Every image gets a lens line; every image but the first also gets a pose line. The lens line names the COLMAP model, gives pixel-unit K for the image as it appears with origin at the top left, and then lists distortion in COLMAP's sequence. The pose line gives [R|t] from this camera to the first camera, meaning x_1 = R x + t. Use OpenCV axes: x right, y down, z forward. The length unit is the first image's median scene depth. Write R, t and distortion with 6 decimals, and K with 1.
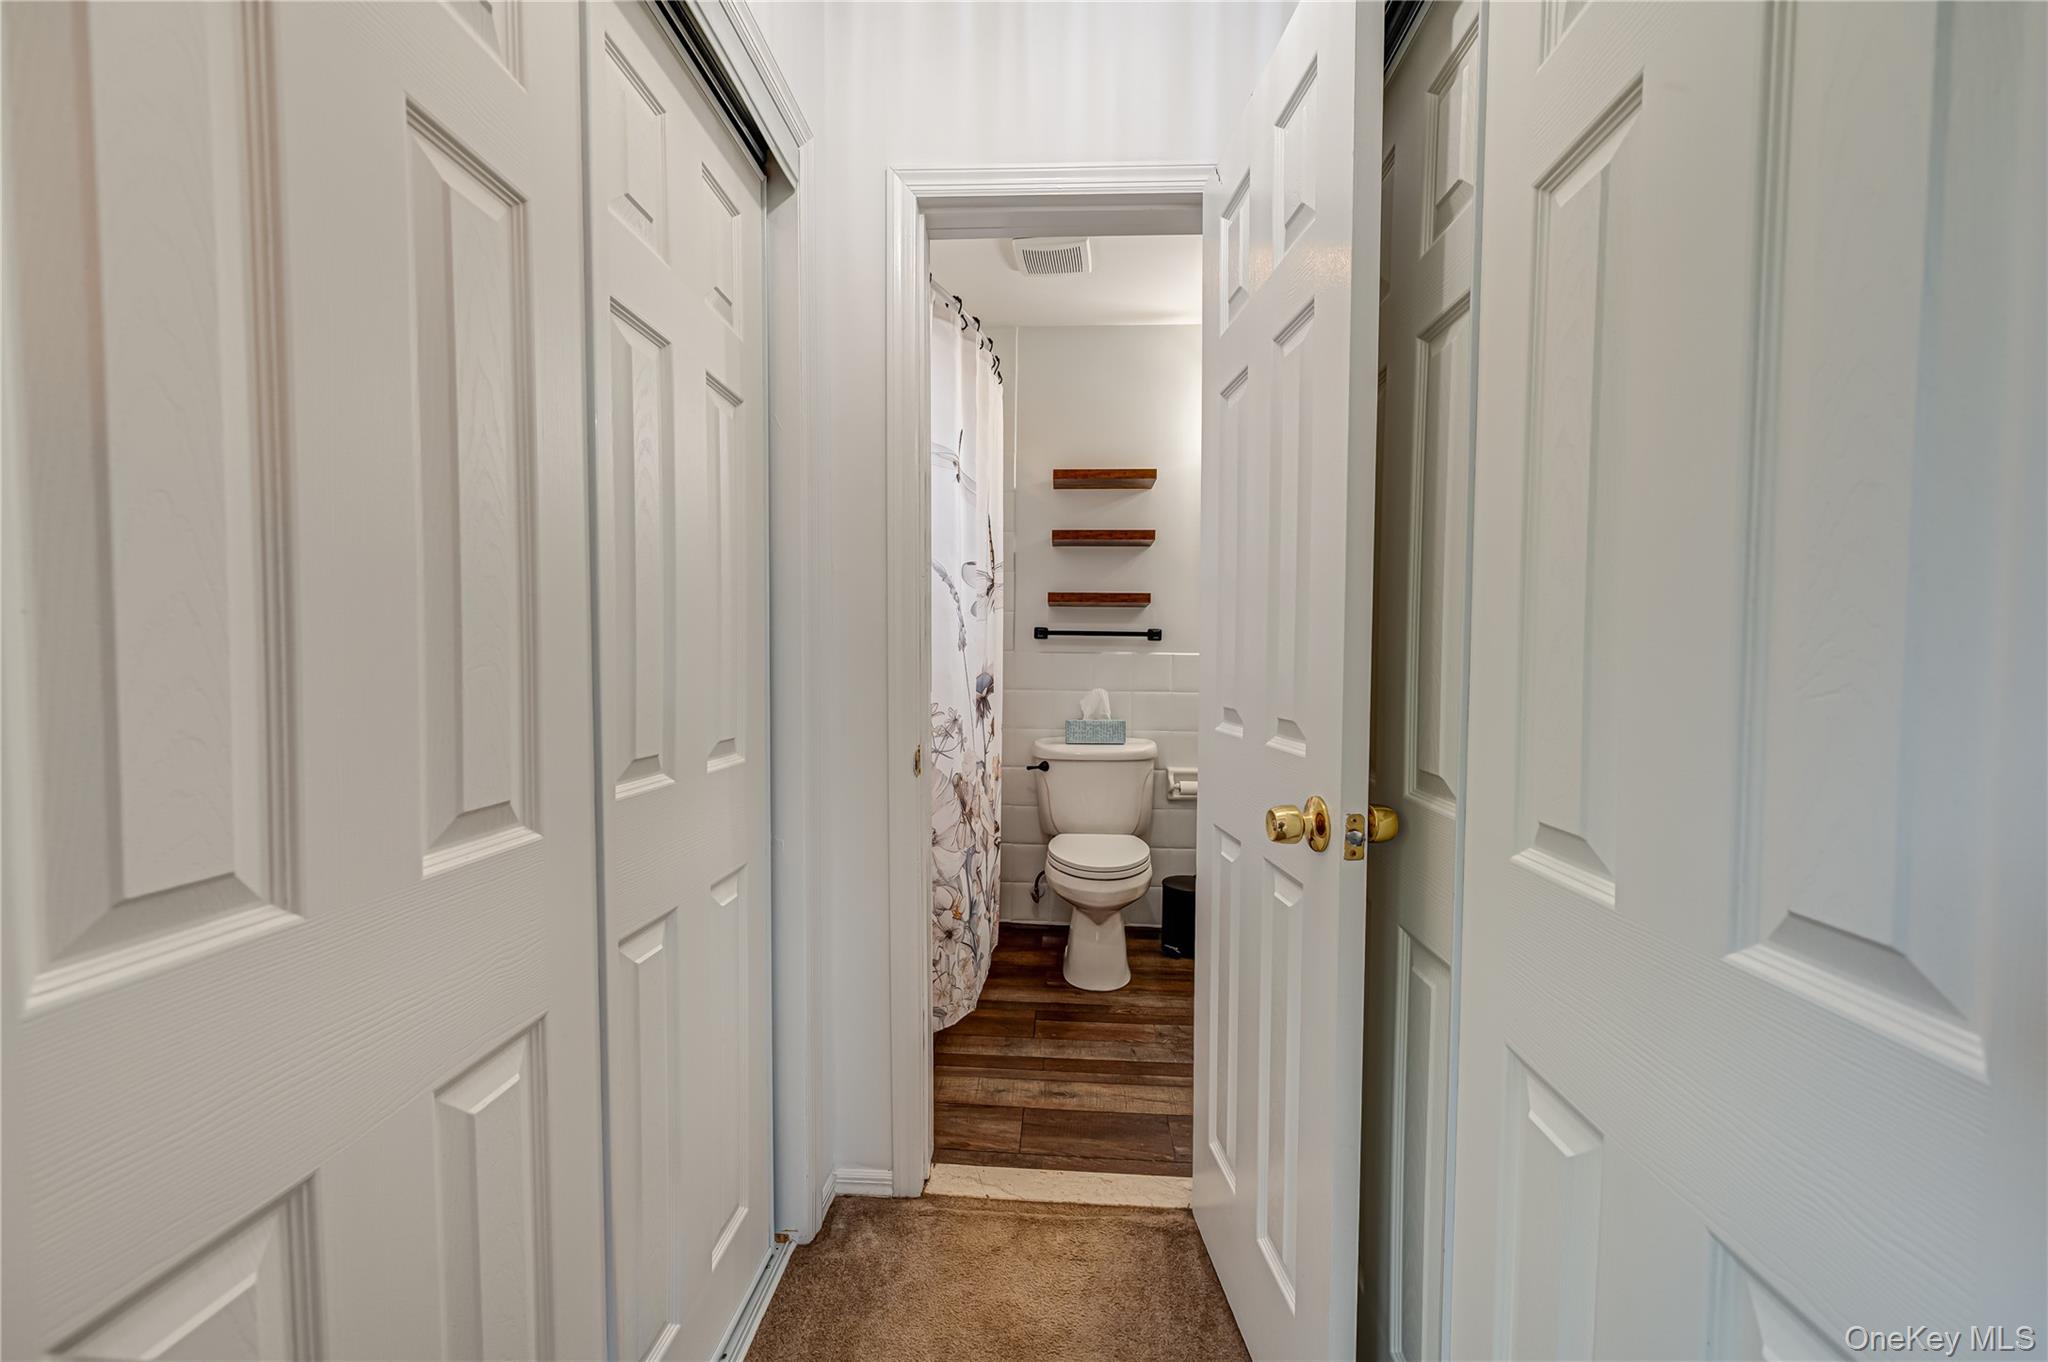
lens RADIAL K [[809.4, 0, 1024.6], [0, 809.4, 680.8], [0, 0, 1]] dist [-0.000176, -0.001749]
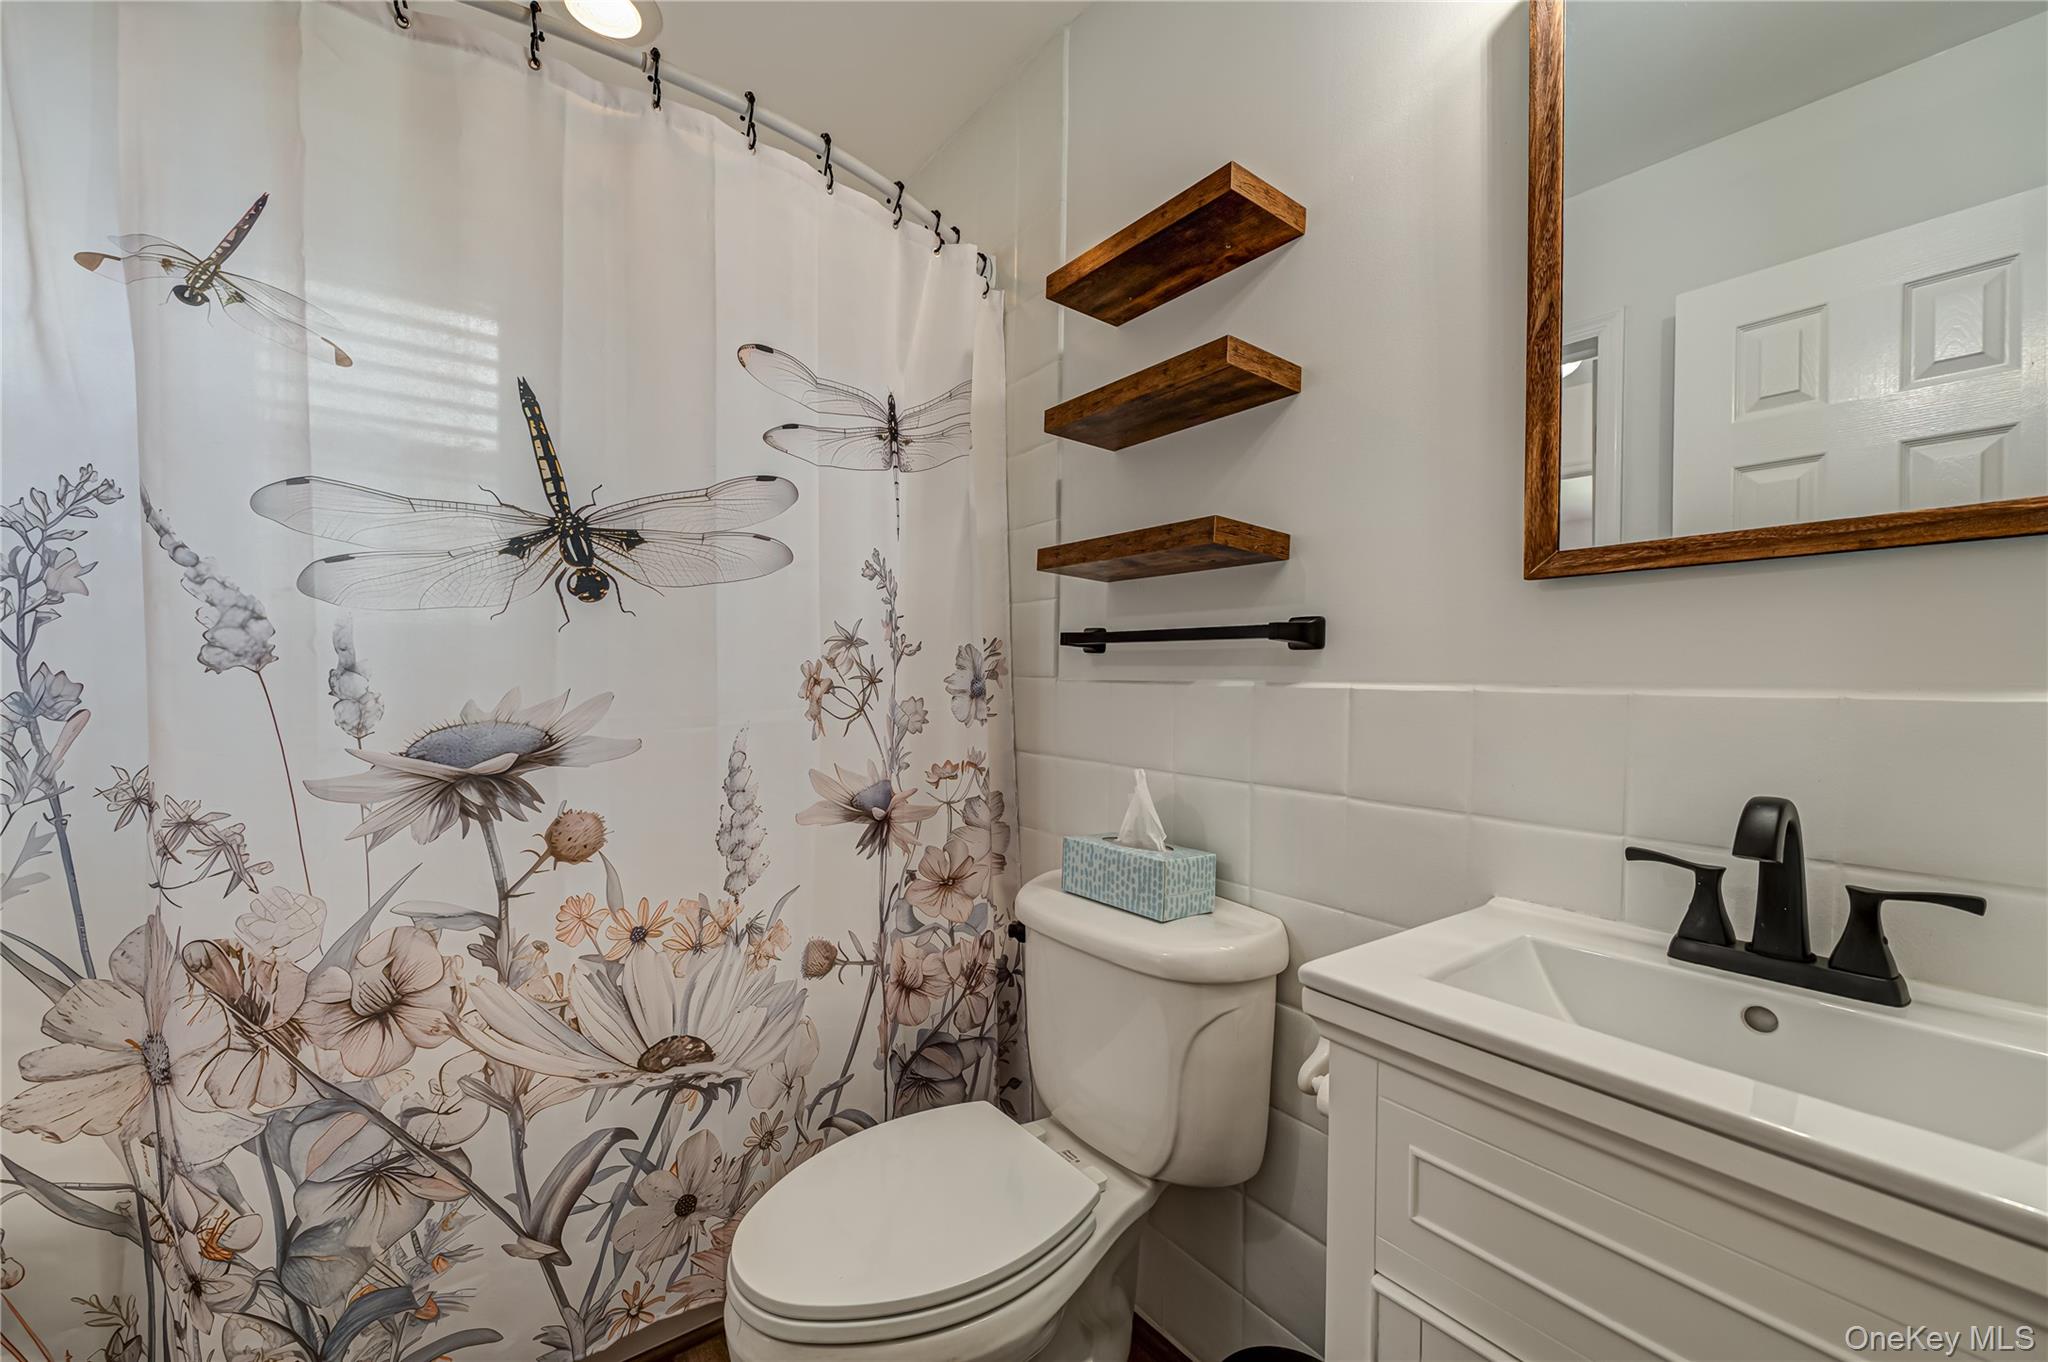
lens RADIAL K [[809.4, 0, 1023.4], [0, 809.4, 687.5], [0, 0, 1]] dist [-0.000176, -0.001749]
pose [[0.647833, 0.013620, -0.761661, 0.356032], [-0.033864, 0.999367, -0.010933, -0.024571], [0.761030, 0.032875, 0.647884, 0.670490]]
